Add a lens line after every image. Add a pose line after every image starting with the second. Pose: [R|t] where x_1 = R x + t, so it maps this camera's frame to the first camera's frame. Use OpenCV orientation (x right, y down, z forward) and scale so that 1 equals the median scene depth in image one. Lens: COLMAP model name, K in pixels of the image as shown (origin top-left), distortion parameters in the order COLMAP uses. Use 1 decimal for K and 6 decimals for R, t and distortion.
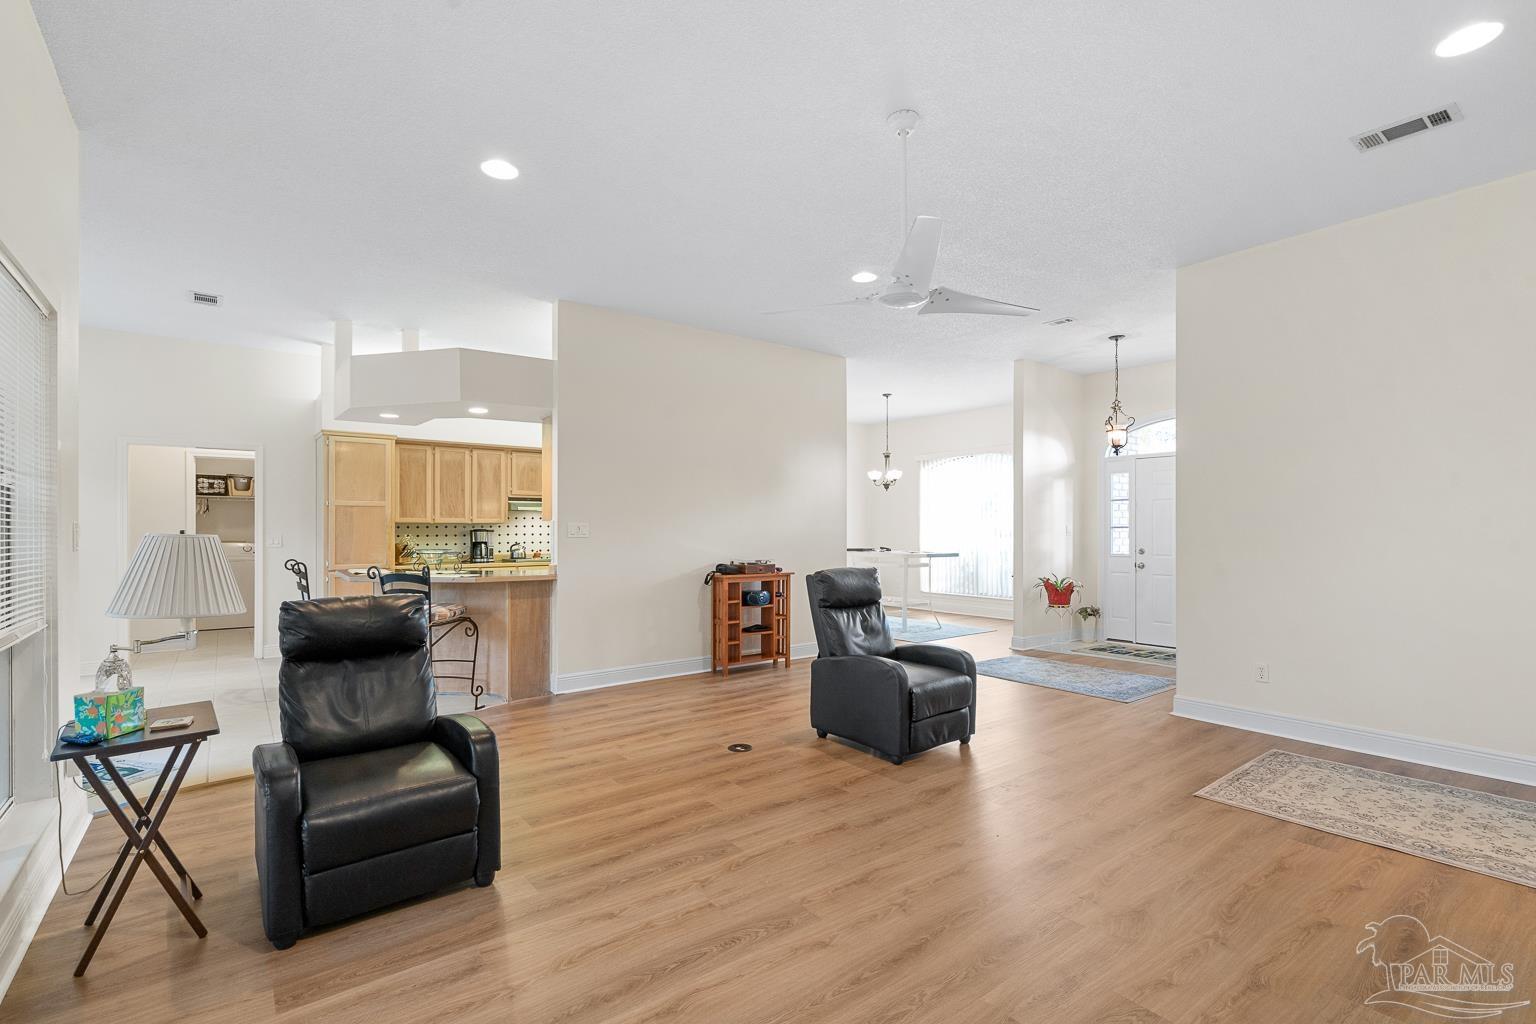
lens RADIAL K [[695.1, 0, 765.0], [0, 695.1, 519.8], [0, 0, 1]] dist [-0.002823, 0.000261]
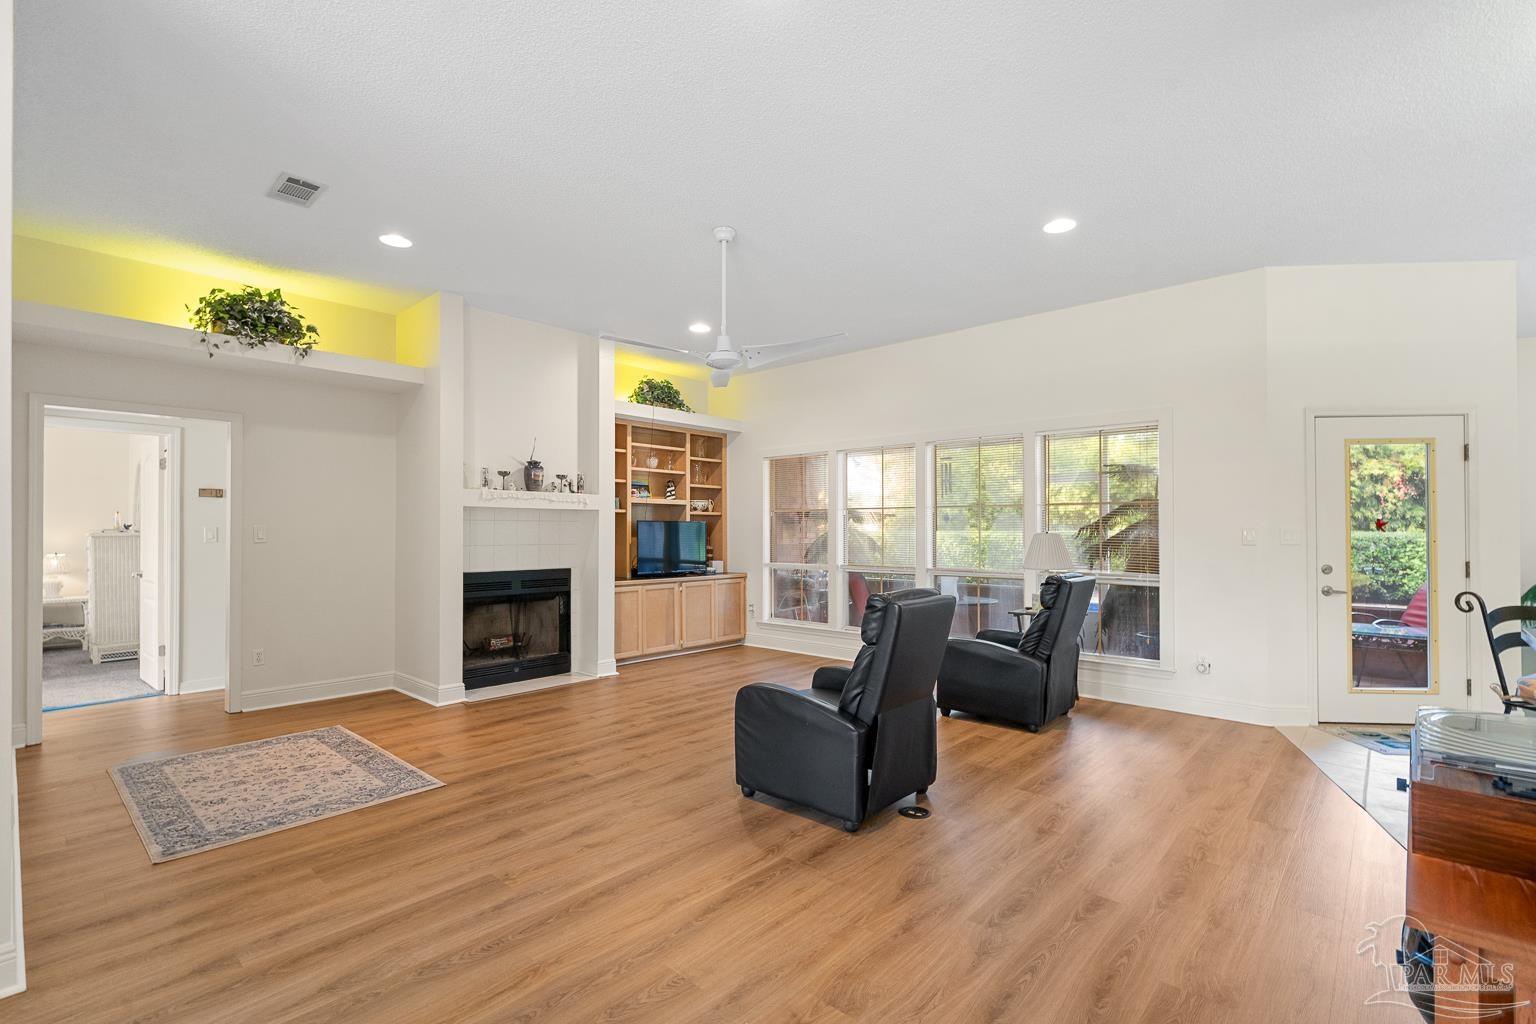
lens RADIAL K [[695.1, 0, 765.0], [0, 695.1, 519.8], [0, 0, 1]] dist [-0.002823, 0.000261]
pose [[-0.984135, -0.002994, -0.177397, 0.329022], [0.001932, 0.999618, -0.027588, 0.024425], [0.177412, -0.027493, -0.983753, 2.131384]]
